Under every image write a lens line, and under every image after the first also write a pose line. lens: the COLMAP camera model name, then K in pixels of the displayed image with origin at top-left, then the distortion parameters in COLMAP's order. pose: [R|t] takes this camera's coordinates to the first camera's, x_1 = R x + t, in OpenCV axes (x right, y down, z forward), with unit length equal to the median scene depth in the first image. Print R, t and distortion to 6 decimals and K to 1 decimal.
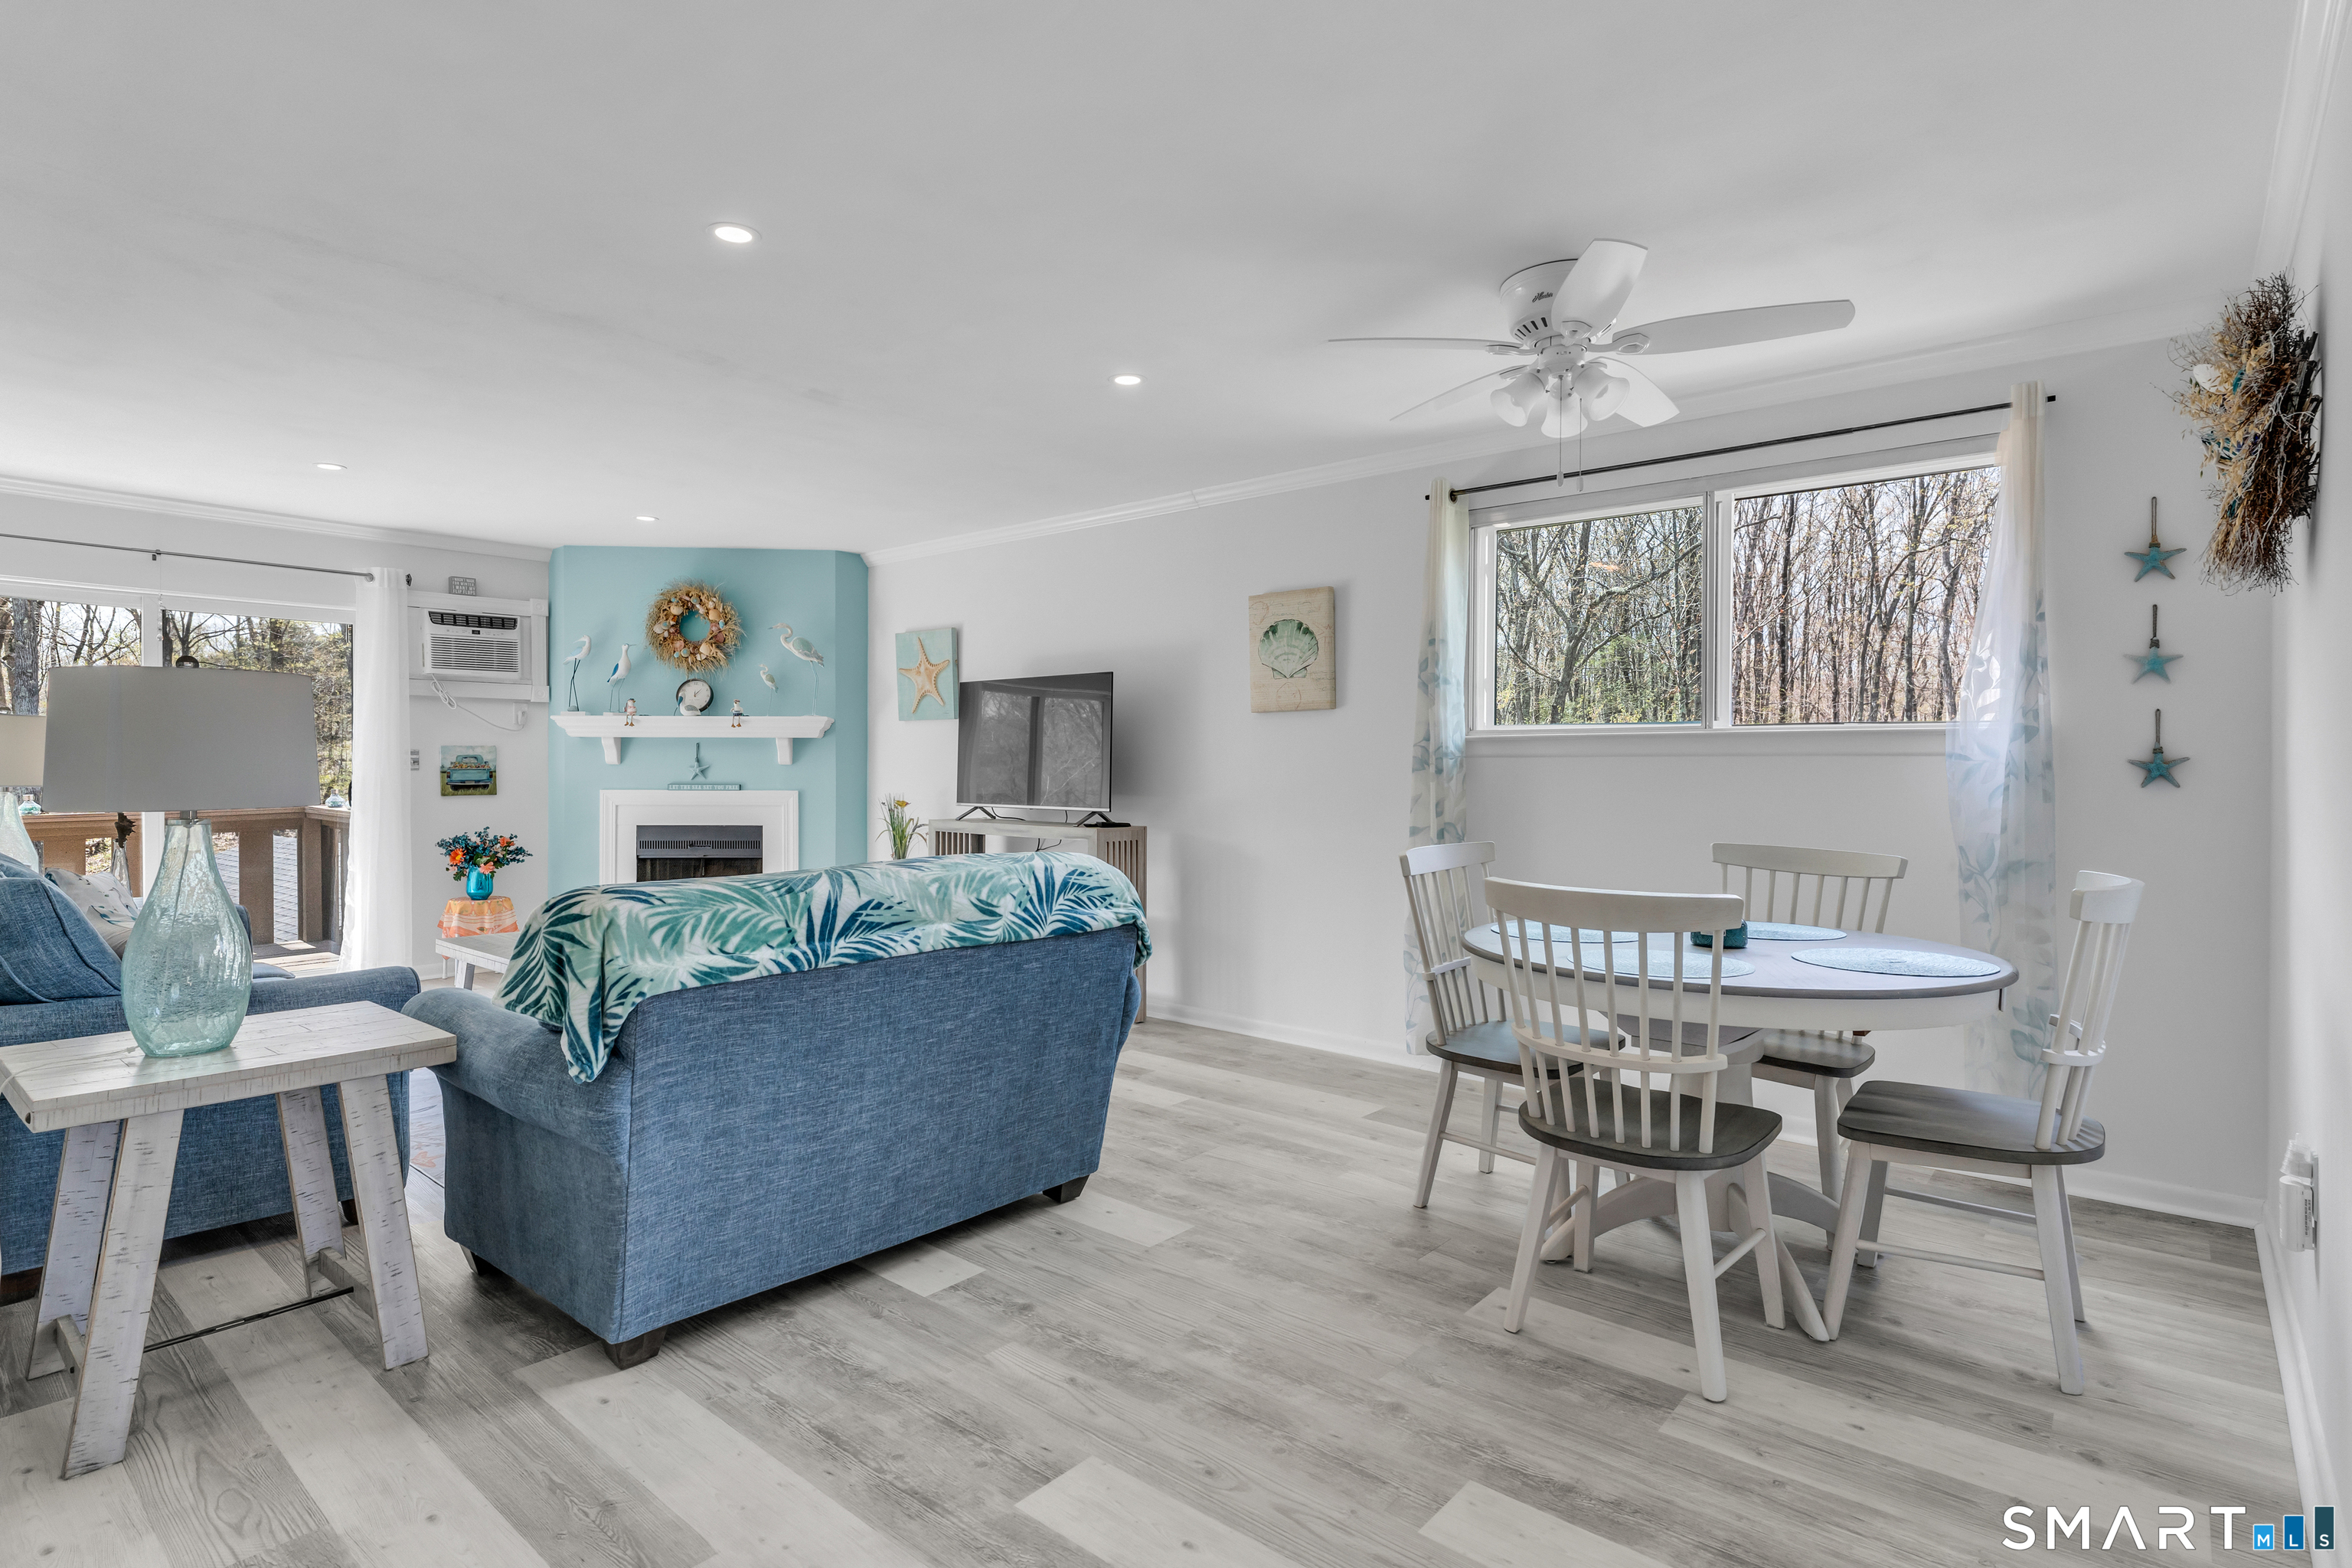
lens RADIAL K [[1172.4, 0, 1171.2], [0, 1172.4, 772.3], [0, 0, 1]] dist [0.003567, 0.000544]
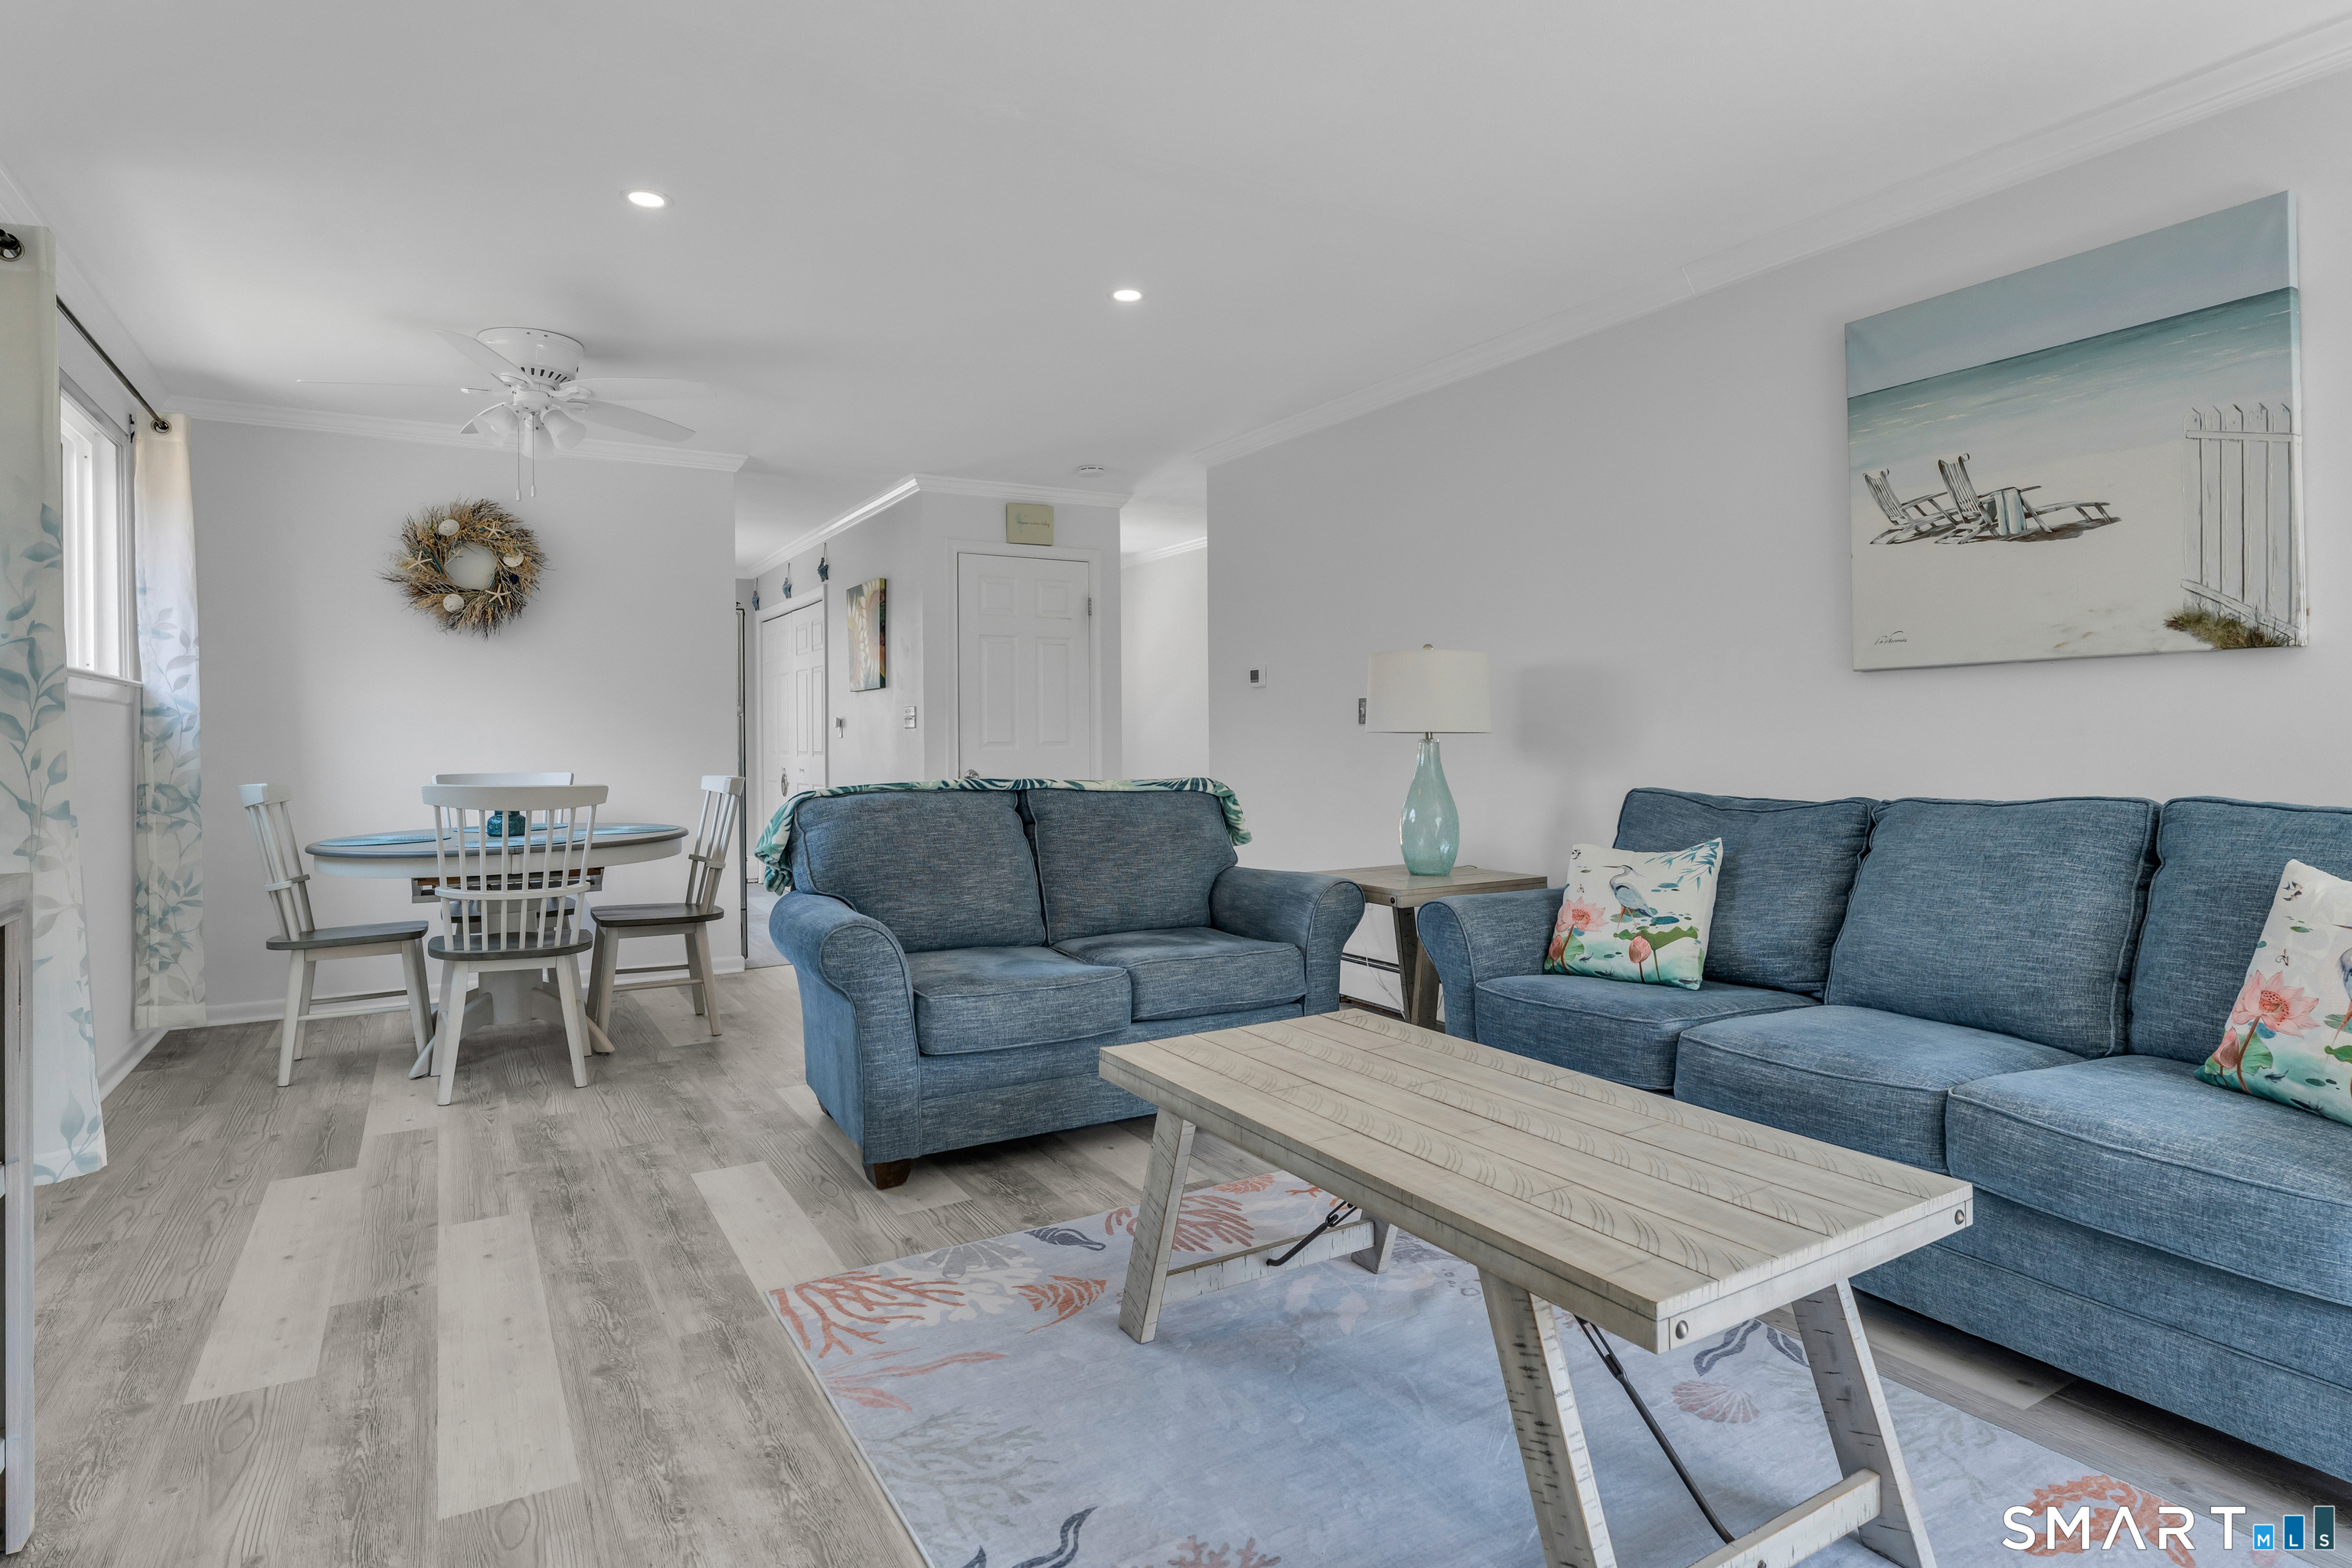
lens RADIAL K [[1229.3, 0, 1176.2], [0, 1229.3, 740.2], [0, 0, 1]] dist [-0.002926, -0.000894]
pose [[-0.948366, 0.002971, 0.317165, -0.369002], [0.004789, 0.999976, 0.004953, 0.010732], [-0.317143, 0.006216, -0.948357, 0.984269]]
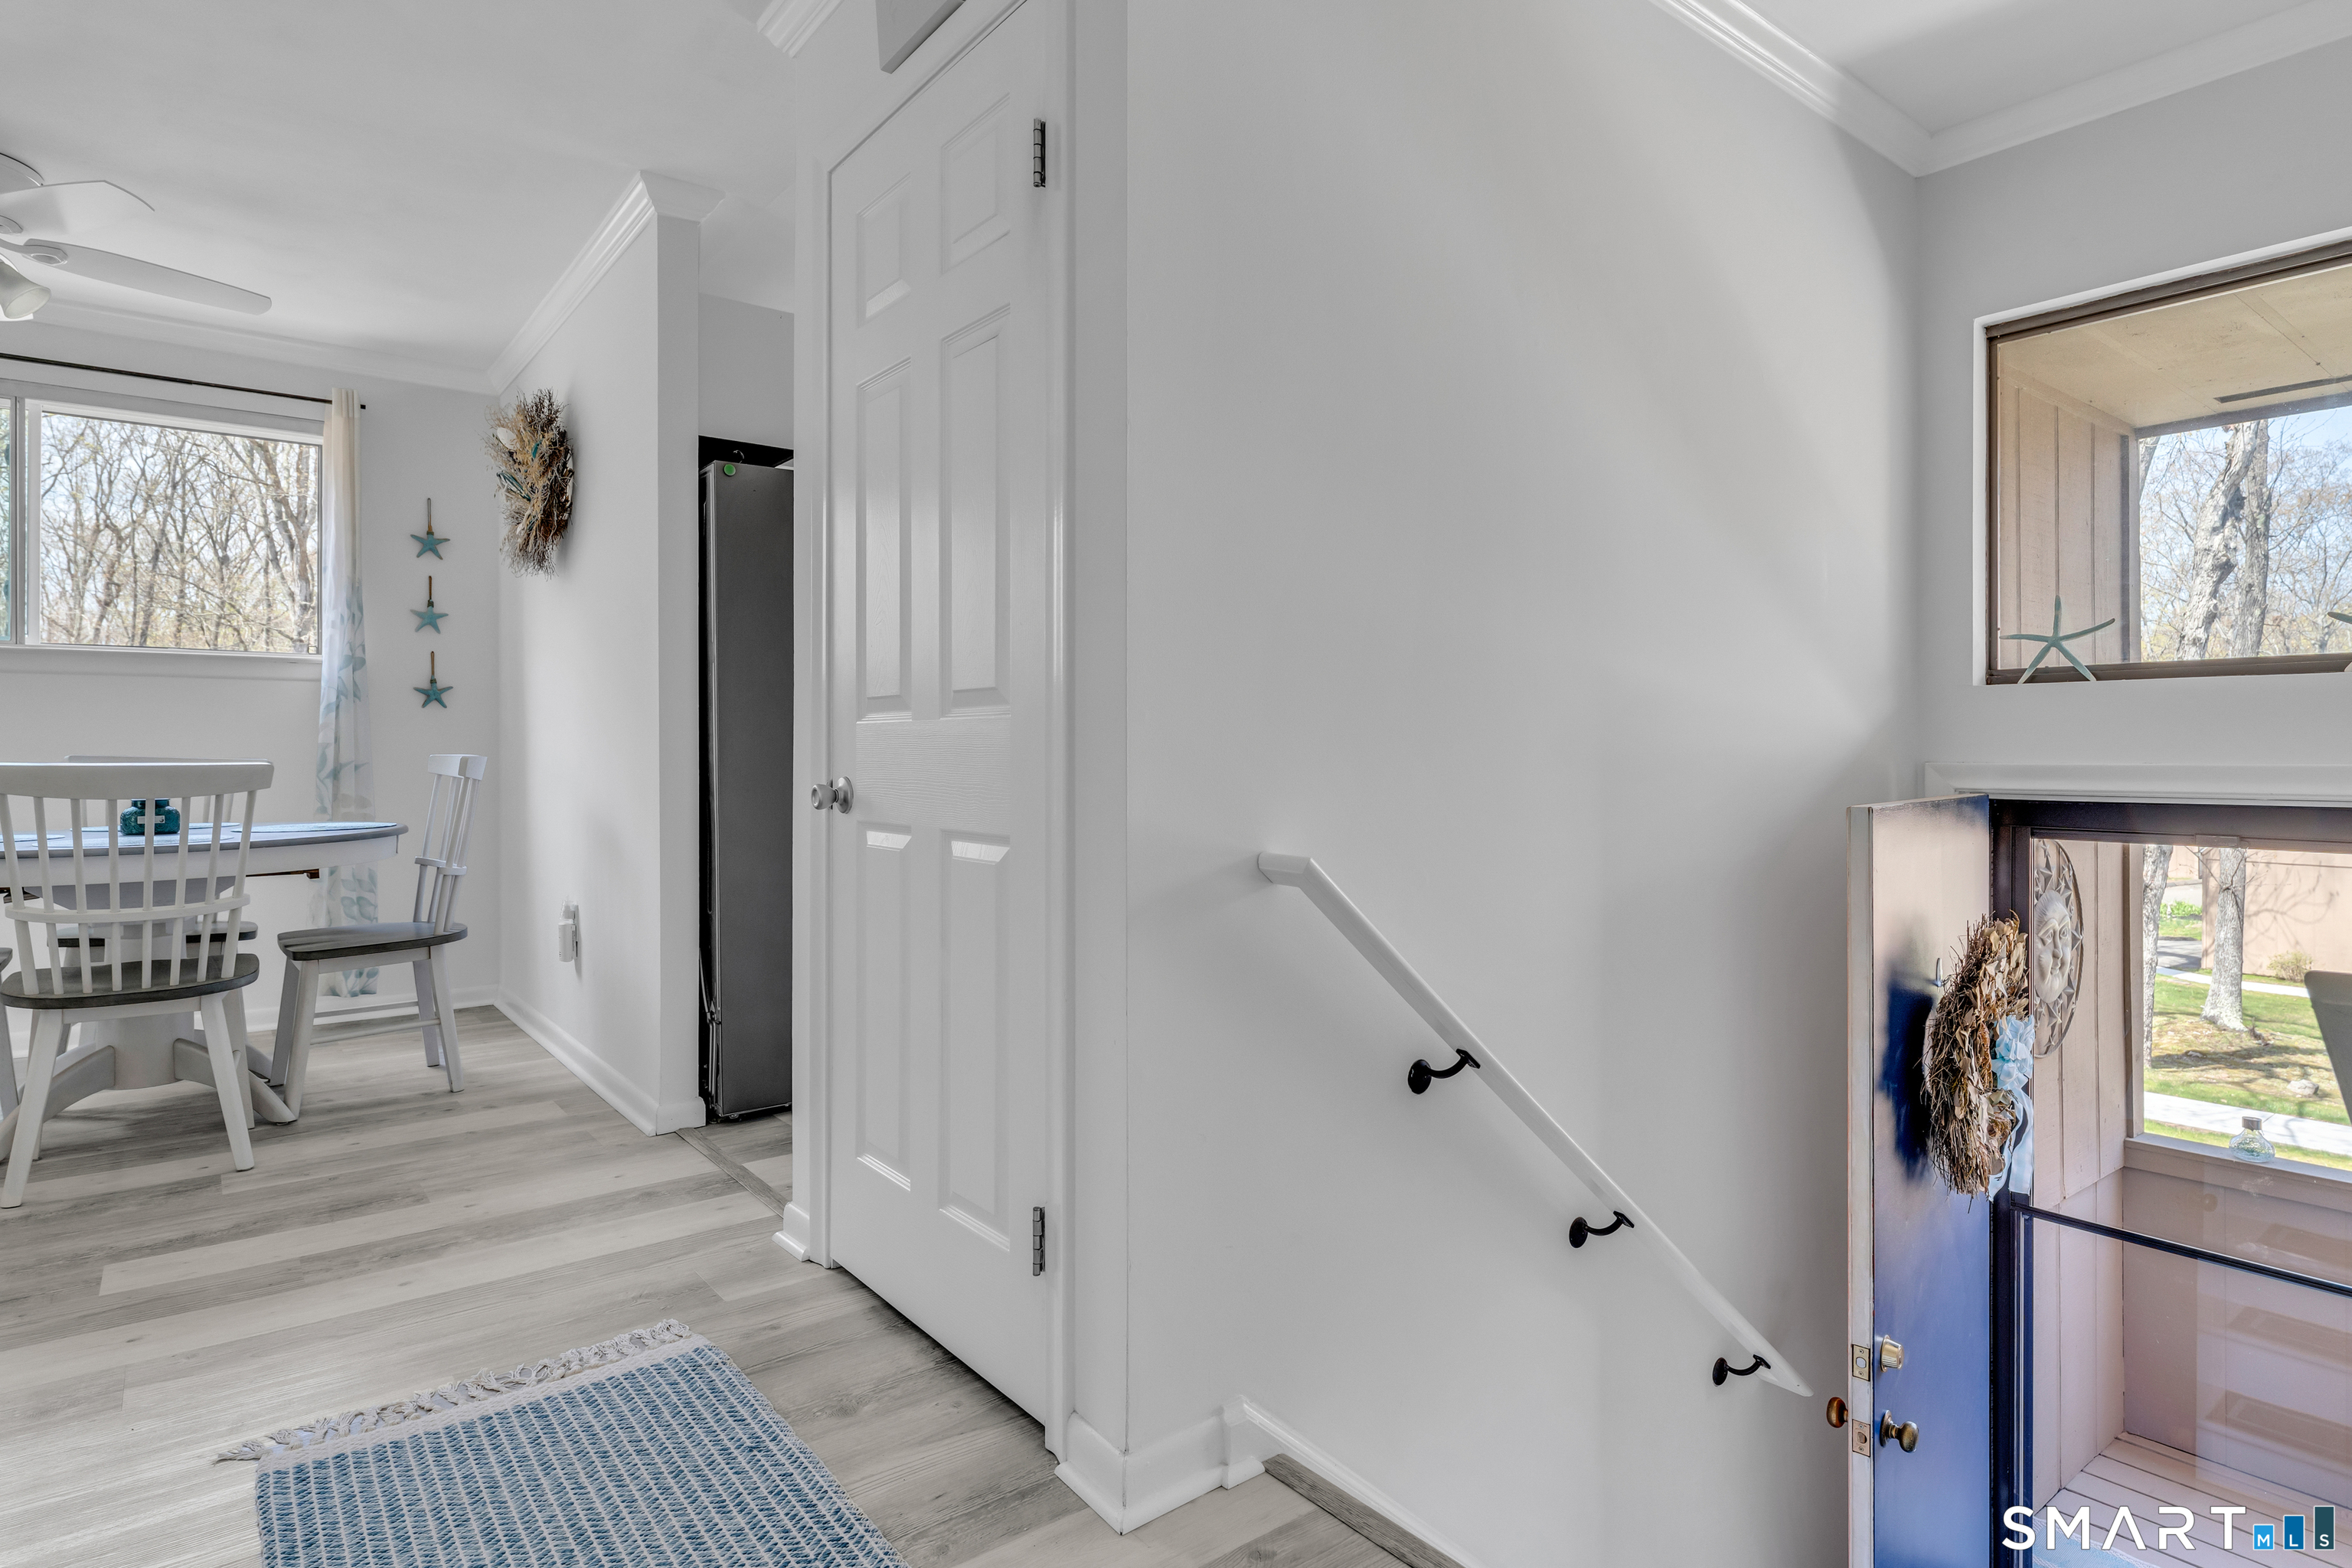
lens RADIAL K [[1298.8, 0, 1171.6], [0, 1298.8, 756.9], [0, 0, 1]] dist [0.000531, 0.000034]
pose [[0.215496, -0.009658, 0.976457, -0.231884], [0.004201, 0.999951, 0.008964, 0.029929], [-0.976496, 0.002170, 0.215526, -0.090481]]
